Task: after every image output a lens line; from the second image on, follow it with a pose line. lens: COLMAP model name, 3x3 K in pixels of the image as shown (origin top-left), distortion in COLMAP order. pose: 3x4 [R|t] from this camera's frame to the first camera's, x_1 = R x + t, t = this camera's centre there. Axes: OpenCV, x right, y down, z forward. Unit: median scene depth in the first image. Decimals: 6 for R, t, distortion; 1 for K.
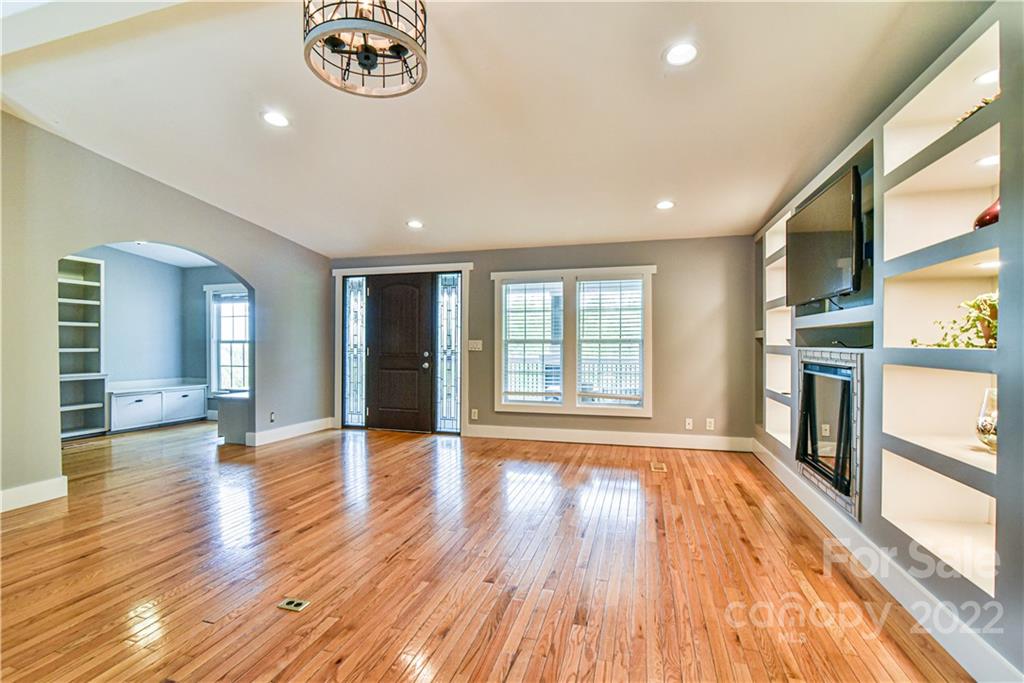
lens RADIAL K [[472.4, 0, 503.8], [0, 472.4, 347.2], [0, 0, 1]] dist [-0.010750, 0.000589]
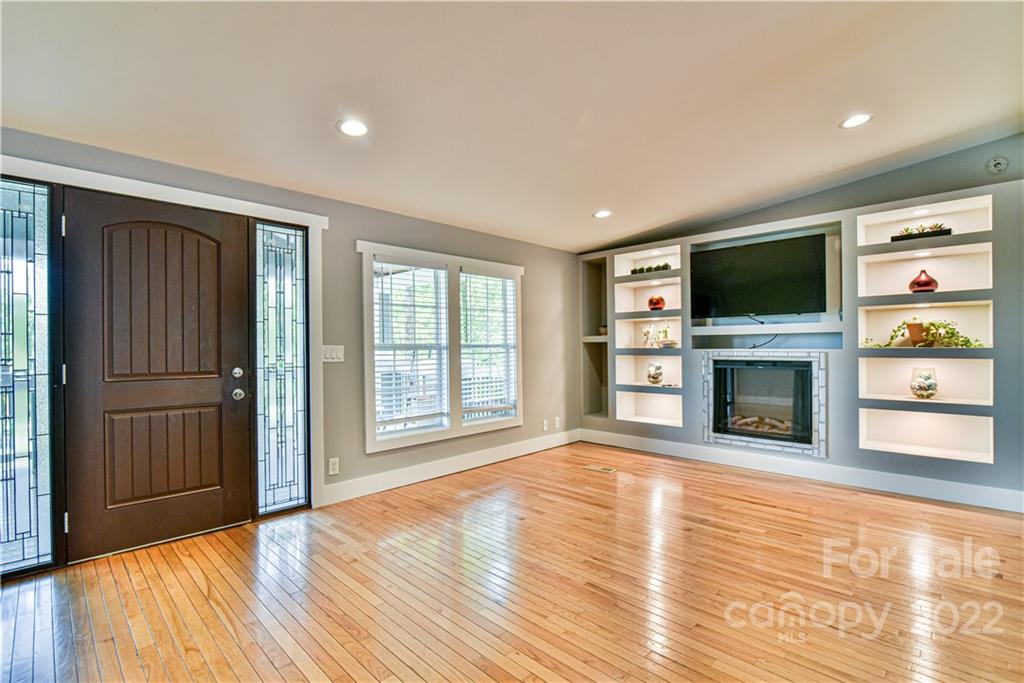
lens RADIAL K [[472.4, 0, 503.8], [0, 472.4, 347.2], [0, 0, 1]] dist [-0.010750, 0.000589]
pose [[0.476900, -0.004812, 0.878944, -0.502057], [0.017766, 0.999833, -0.004166, -0.006096], [-0.878778, 0.017602, 0.476906, 0.517611]]
